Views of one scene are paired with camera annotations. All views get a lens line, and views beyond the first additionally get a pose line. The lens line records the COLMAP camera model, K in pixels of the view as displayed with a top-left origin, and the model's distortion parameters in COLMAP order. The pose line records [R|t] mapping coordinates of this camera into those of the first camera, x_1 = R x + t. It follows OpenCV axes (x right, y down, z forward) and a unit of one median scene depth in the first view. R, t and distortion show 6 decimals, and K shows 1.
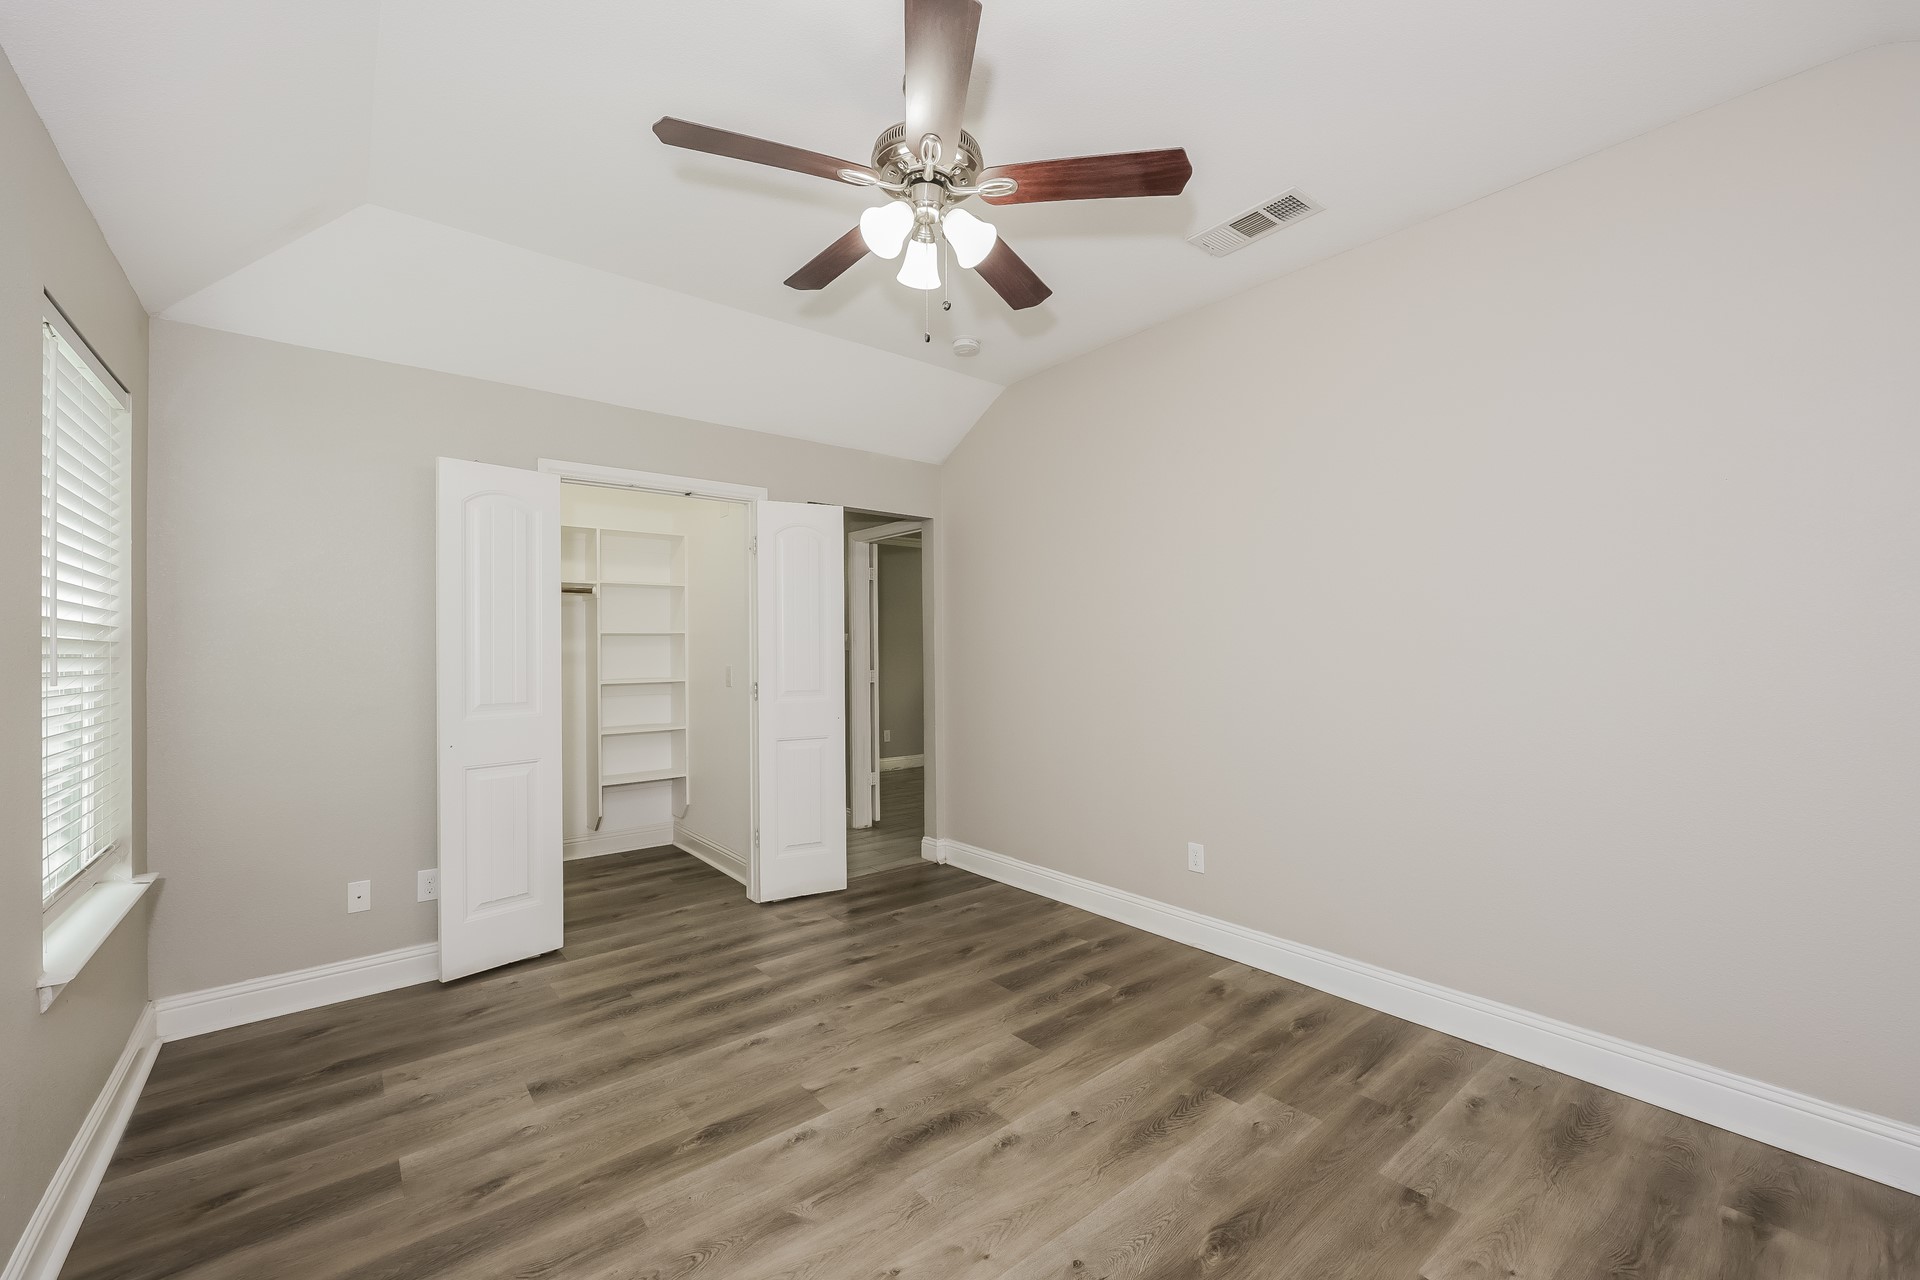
lens RADIAL K [[784.3, 0, 961.3], [0, 784.3, 645.0], [0, 0, 1]] dist [-0.001125, 0.000115]
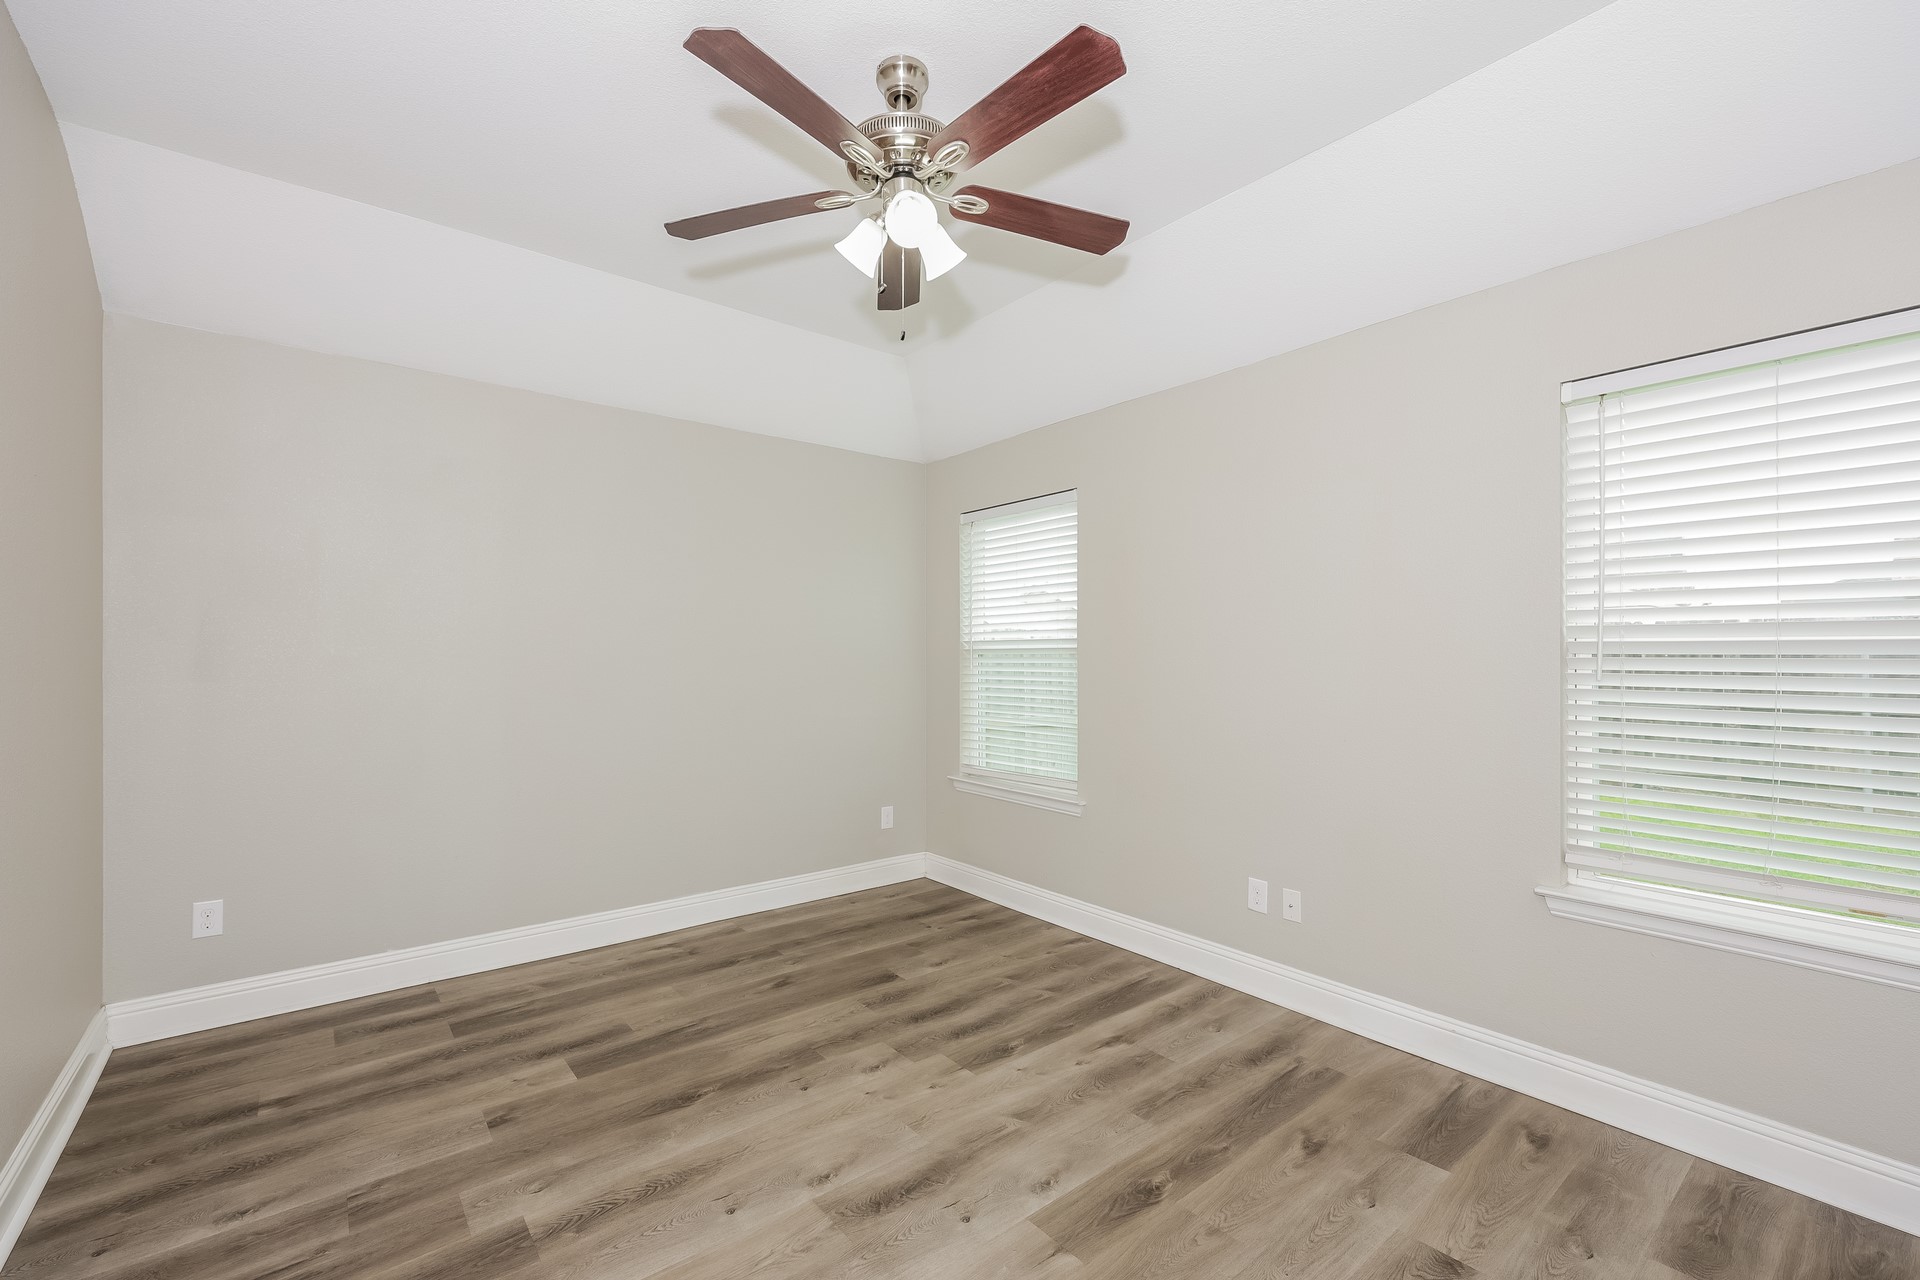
lens RADIAL K [[784.3, 0, 959.2], [0, 784.3, 646.9], [0, 0, 1]] dist [-0.001125, 0.000115]
pose [[-0.999961, 0.008026, -0.003598, -0.108748], [0.008092, 0.999793, -0.018644, 0.014025], [0.003448, -0.018673, -0.999820, 1.986913]]
